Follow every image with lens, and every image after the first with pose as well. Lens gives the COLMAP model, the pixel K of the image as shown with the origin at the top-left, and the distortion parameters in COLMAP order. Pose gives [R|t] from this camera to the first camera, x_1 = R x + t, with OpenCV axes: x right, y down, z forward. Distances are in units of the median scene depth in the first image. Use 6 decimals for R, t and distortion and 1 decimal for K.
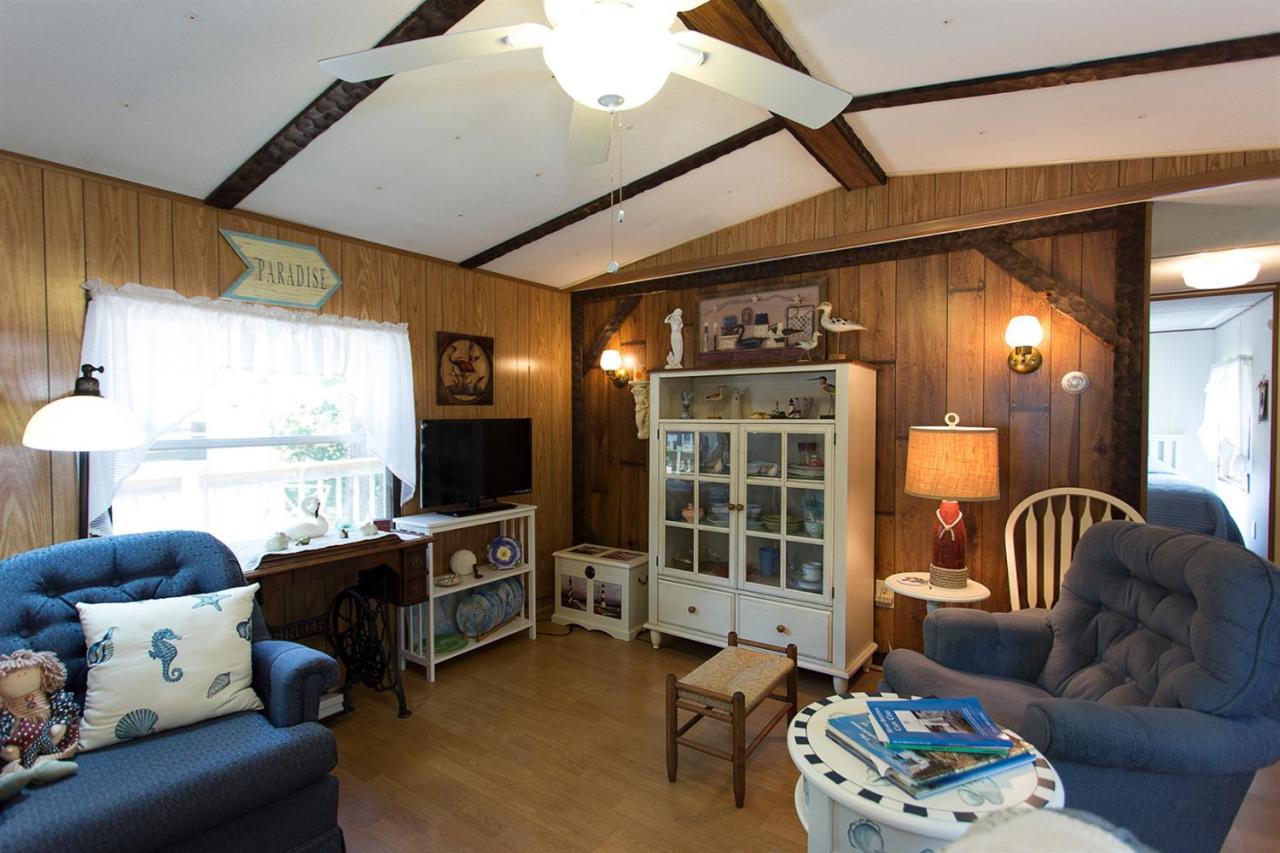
lens RADIAL K [[605.5, 0, 640.0], [0, 605.5, 426.5], [0, 0, 1]] dist [0.001485, -0.000110]
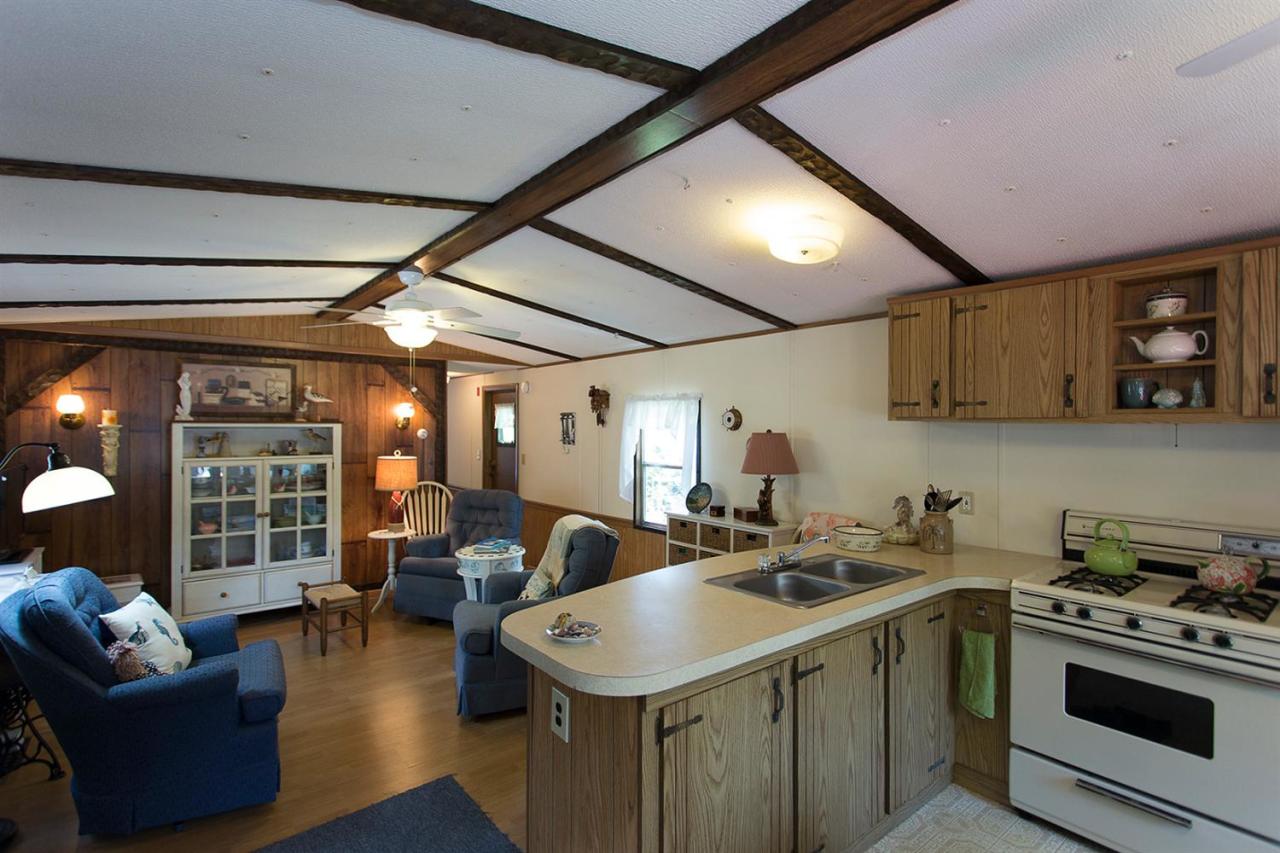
lens RADIAL K [[633.6, 0, 640.0], [0, 633.6, 426.5], [0, 0, 1]] dist [-0.001113, -0.000215]
pose [[0.271602, 0.000506, 0.962410, -1.100122], [0.015053, 0.999875, -0.004774, -0.065504], [-0.962292, 0.015784, 0.271560, -0.335525]]
